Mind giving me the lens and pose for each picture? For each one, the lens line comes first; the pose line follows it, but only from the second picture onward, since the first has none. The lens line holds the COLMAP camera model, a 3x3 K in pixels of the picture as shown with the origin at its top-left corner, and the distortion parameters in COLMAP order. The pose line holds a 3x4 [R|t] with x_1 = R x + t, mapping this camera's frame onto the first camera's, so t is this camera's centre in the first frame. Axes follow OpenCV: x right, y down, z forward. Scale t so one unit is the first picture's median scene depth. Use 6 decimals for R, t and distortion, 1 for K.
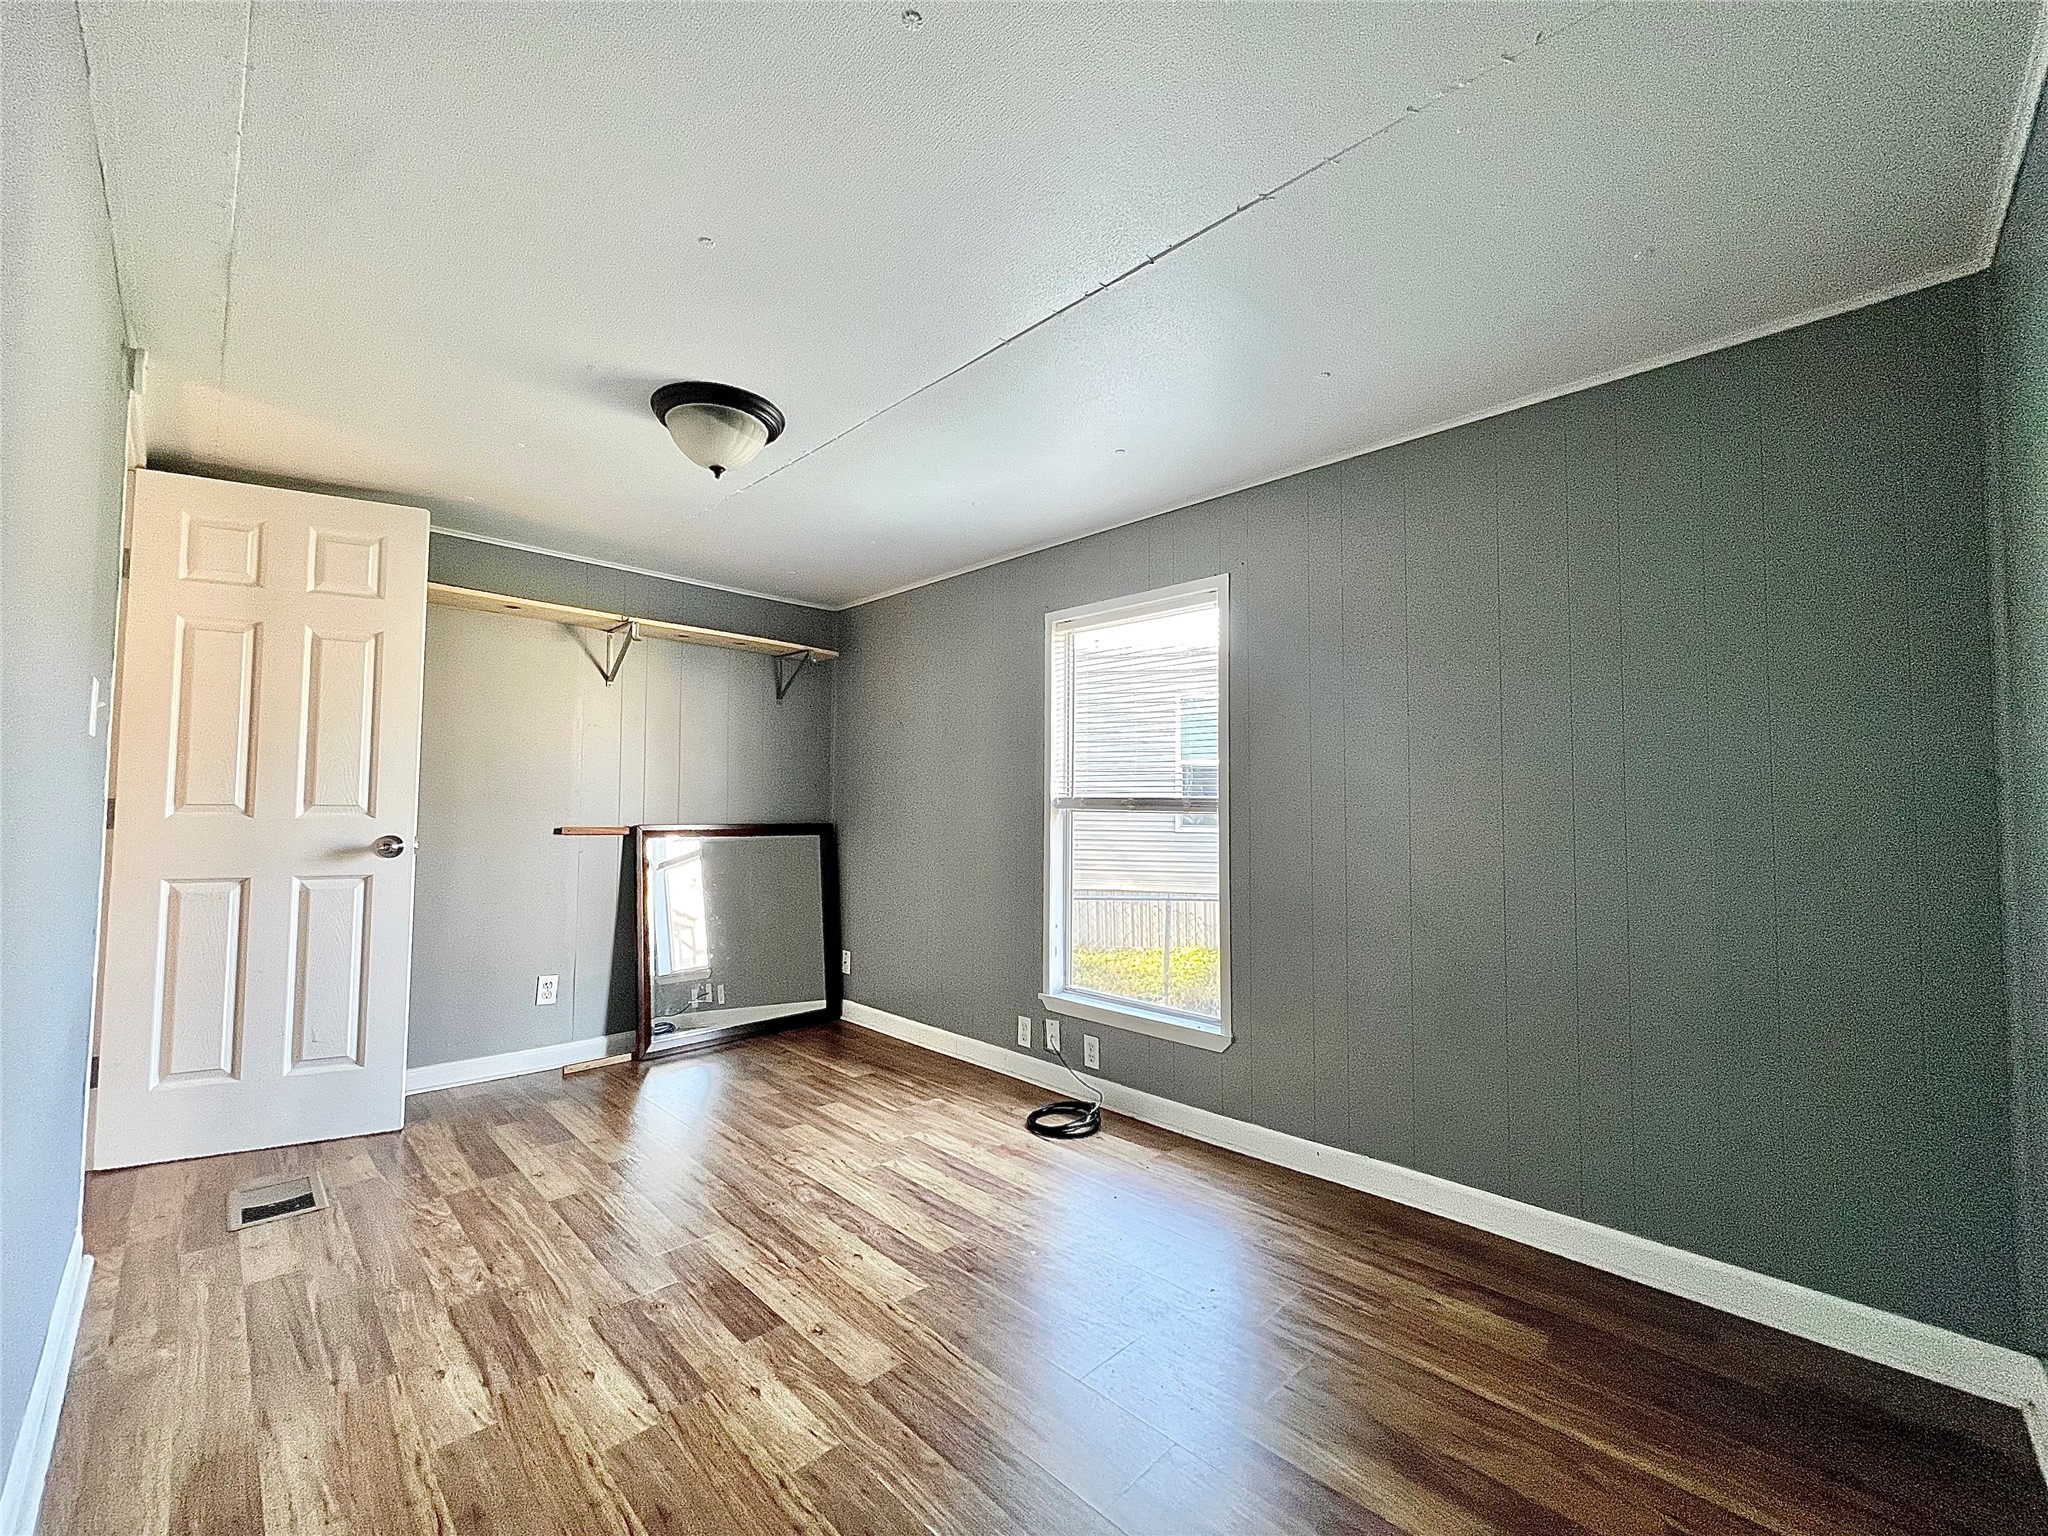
lens RADIAL K [[820.0, 0, 1021.0], [0, 820.0, 767.8], [0, 0, 1]] dist [0.001905, -0.000494]
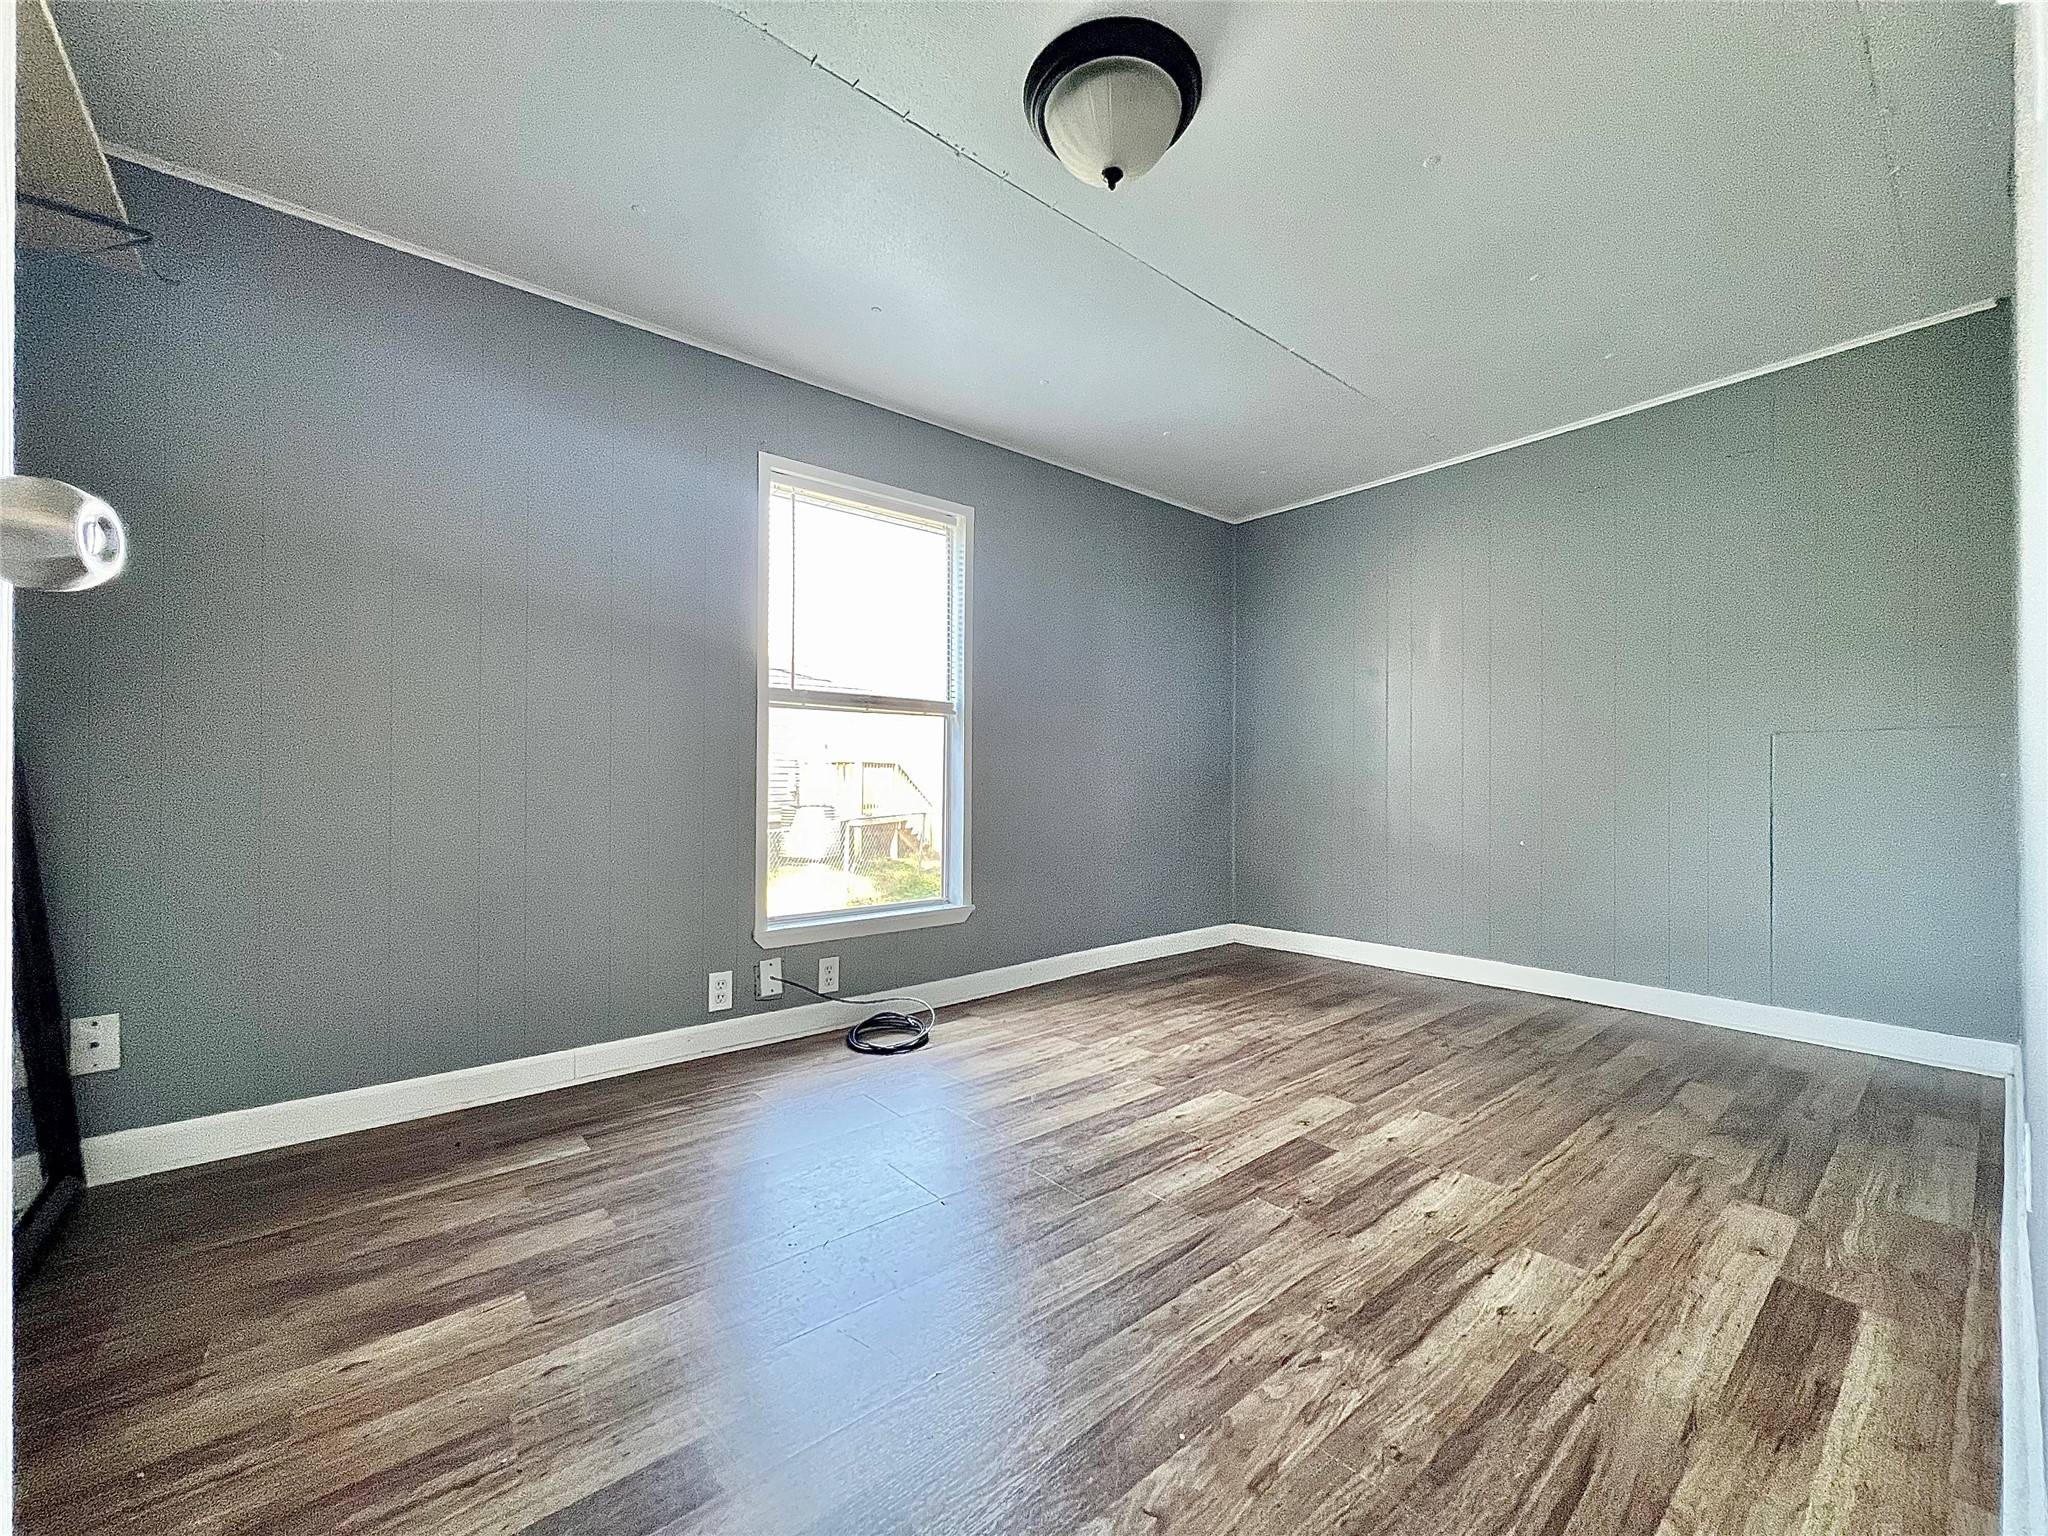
lens RADIAL K [[820.0, 0, 1021.4], [0, 820.0, 771.8], [0, 0, 1]] dist [0.001905, -0.000494]
pose [[0.093126, 0.003021, 0.995650, -1.211349], [-0.050173, 0.998739, 0.001663, 0.172690], [-0.994389, -0.050110, 0.093160, 1.103019]]
